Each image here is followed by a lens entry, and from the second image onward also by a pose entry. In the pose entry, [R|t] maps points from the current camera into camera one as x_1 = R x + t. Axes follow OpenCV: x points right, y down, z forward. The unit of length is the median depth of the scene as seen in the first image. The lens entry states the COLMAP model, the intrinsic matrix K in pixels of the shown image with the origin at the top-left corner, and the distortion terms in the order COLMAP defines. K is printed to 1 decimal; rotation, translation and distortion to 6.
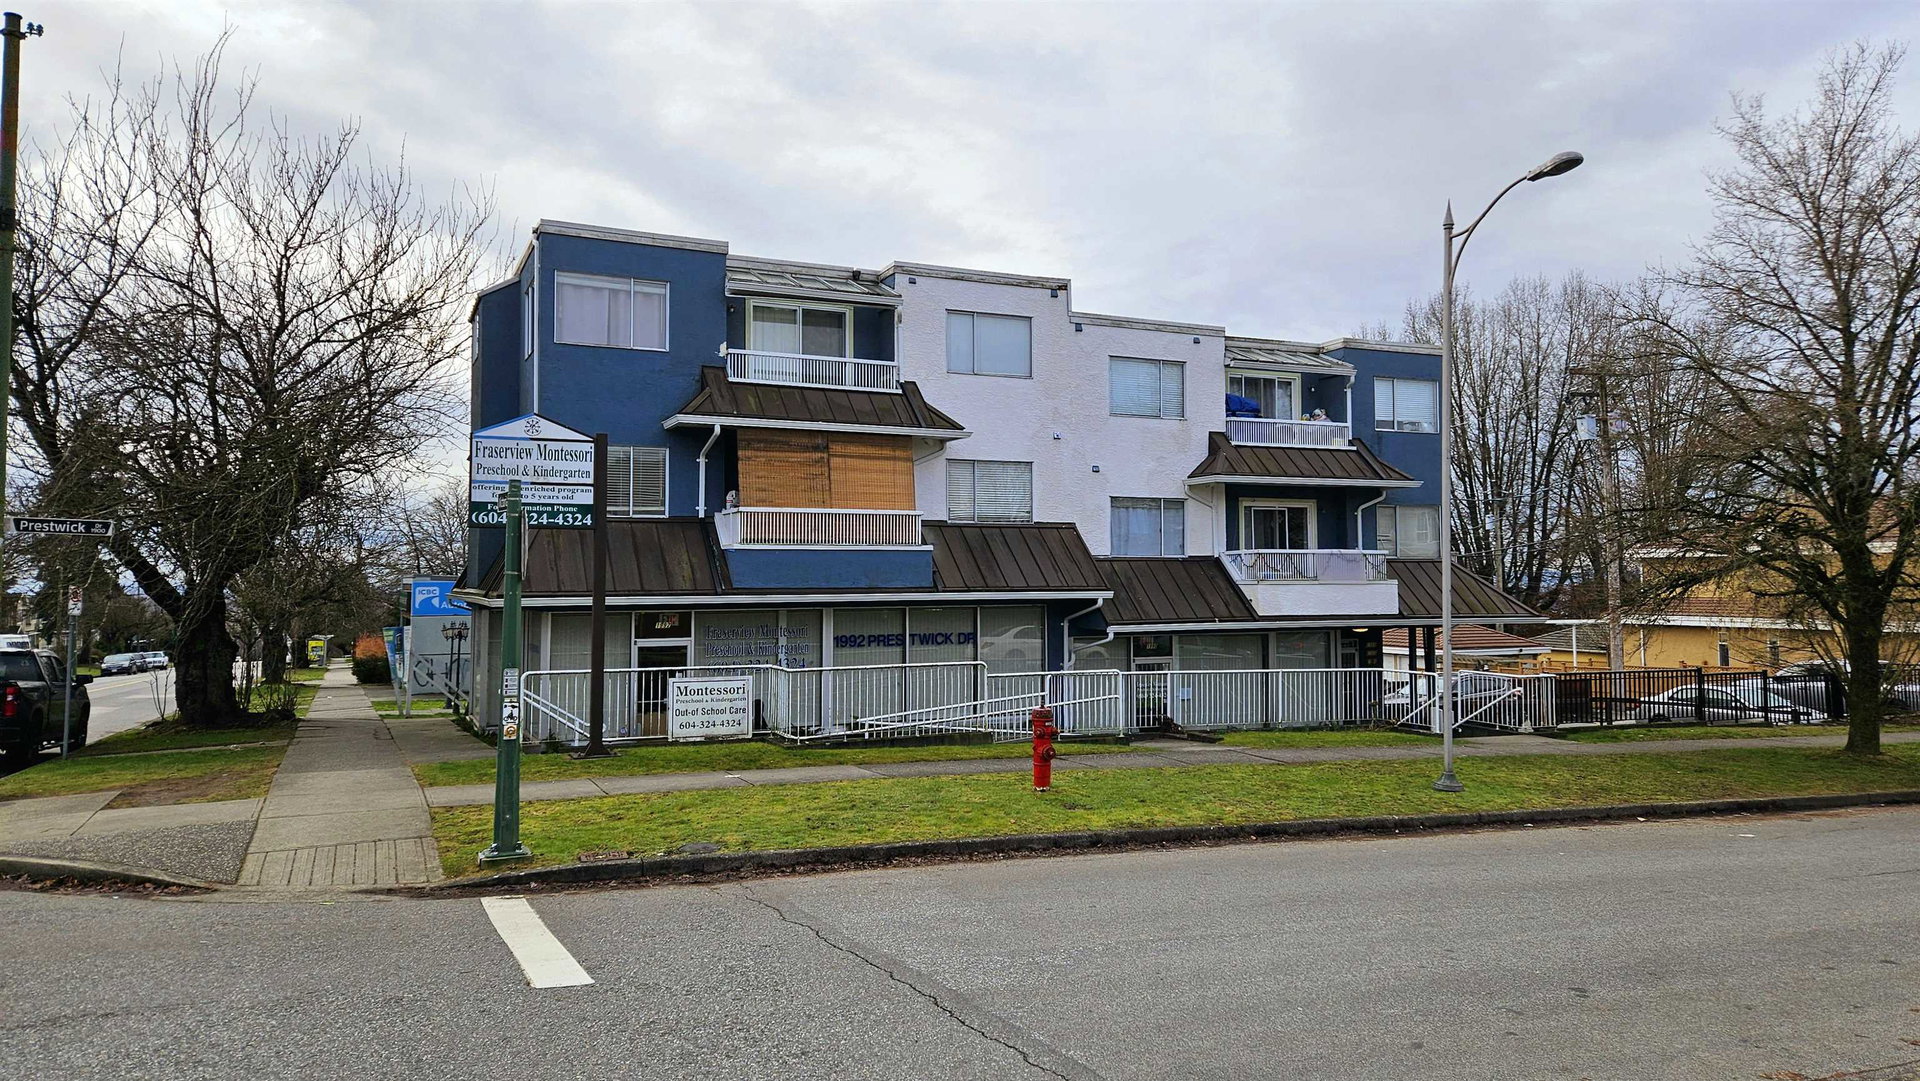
lens RADIAL K [[1326.2, 0, 960.0], [0, 1326.2, 540.5], [0, 0, 1]] dist [0.117268, -0.102866]
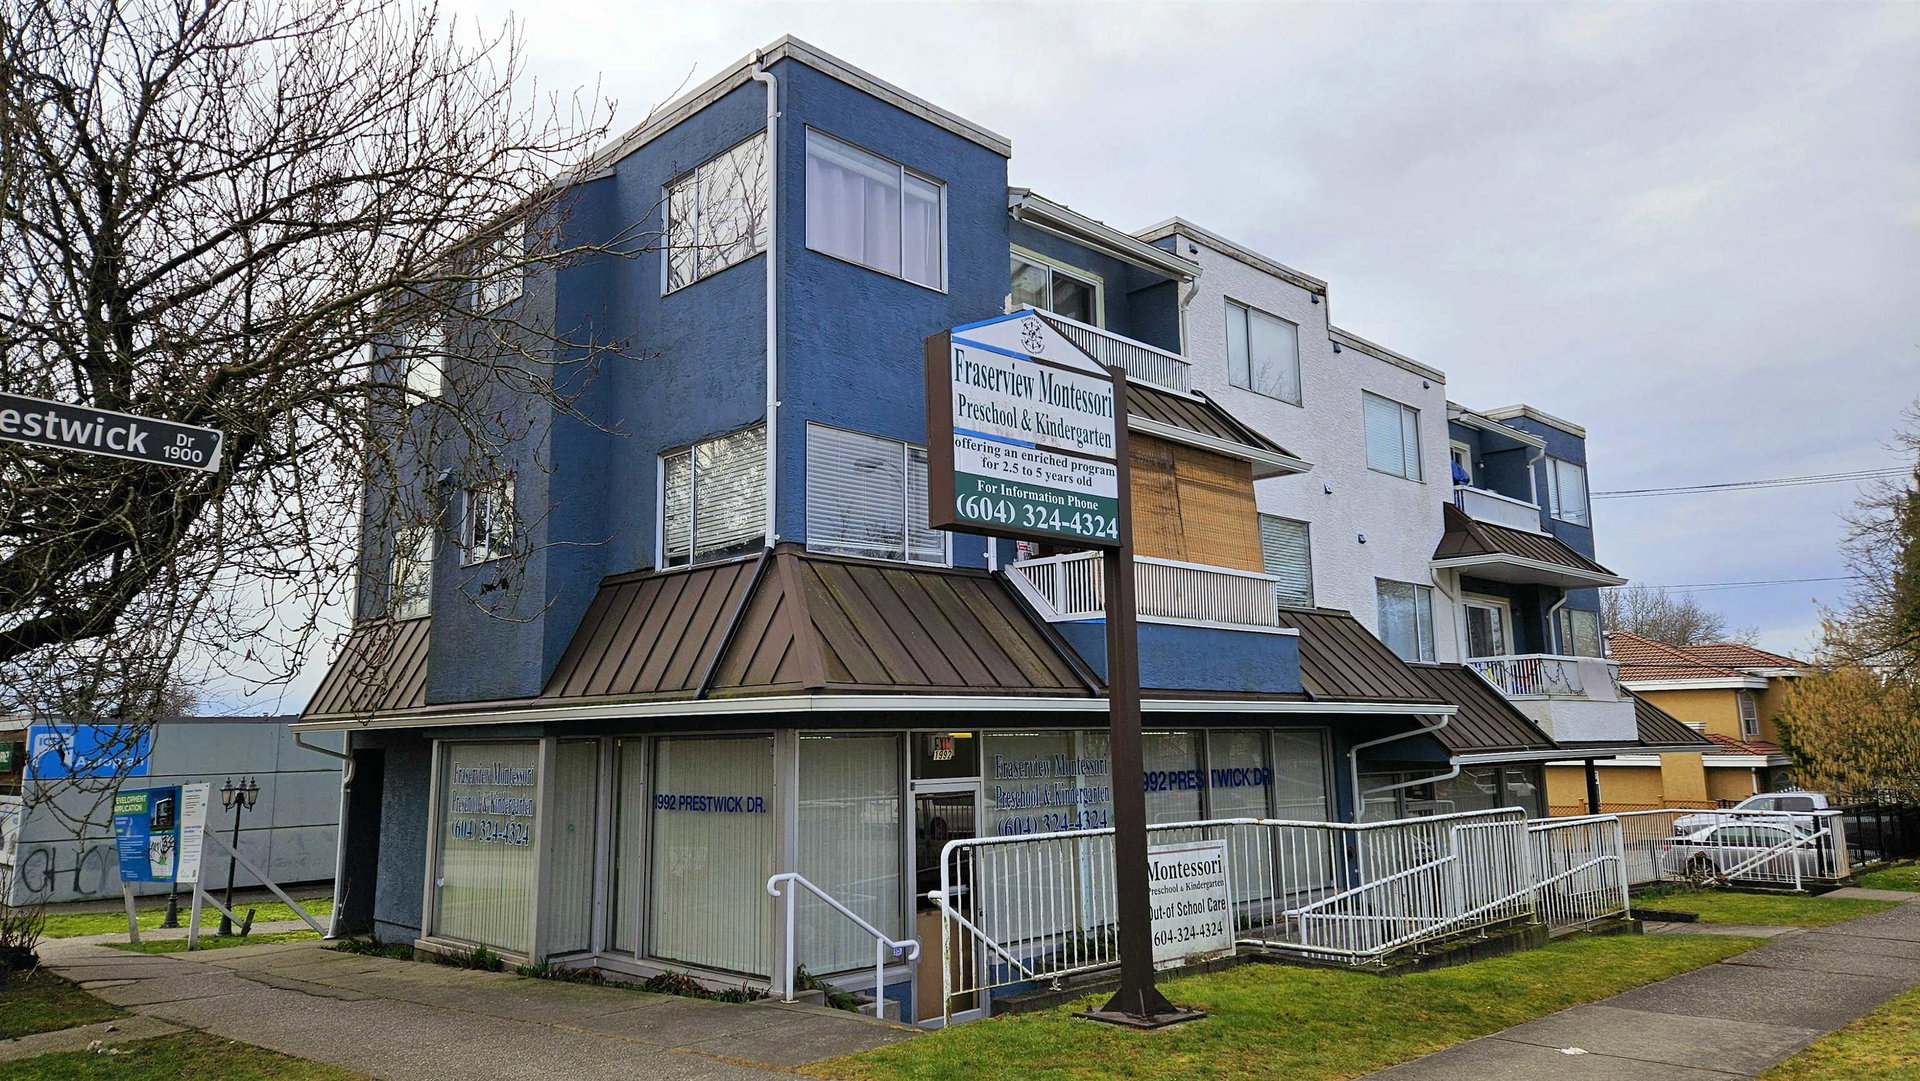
lens RADIAL K [[1326.2, 0, 960.0], [0, 1326.2, 540.5], [0, 0, 1]] dist [0.117268, -0.102866]
pose [[0.940846, 0.039503, 0.336525, -0.405324], [0.001011, 0.992849, -0.119374, 0.039544], [-0.338834, 0.112653, 0.934077, 0.445896]]
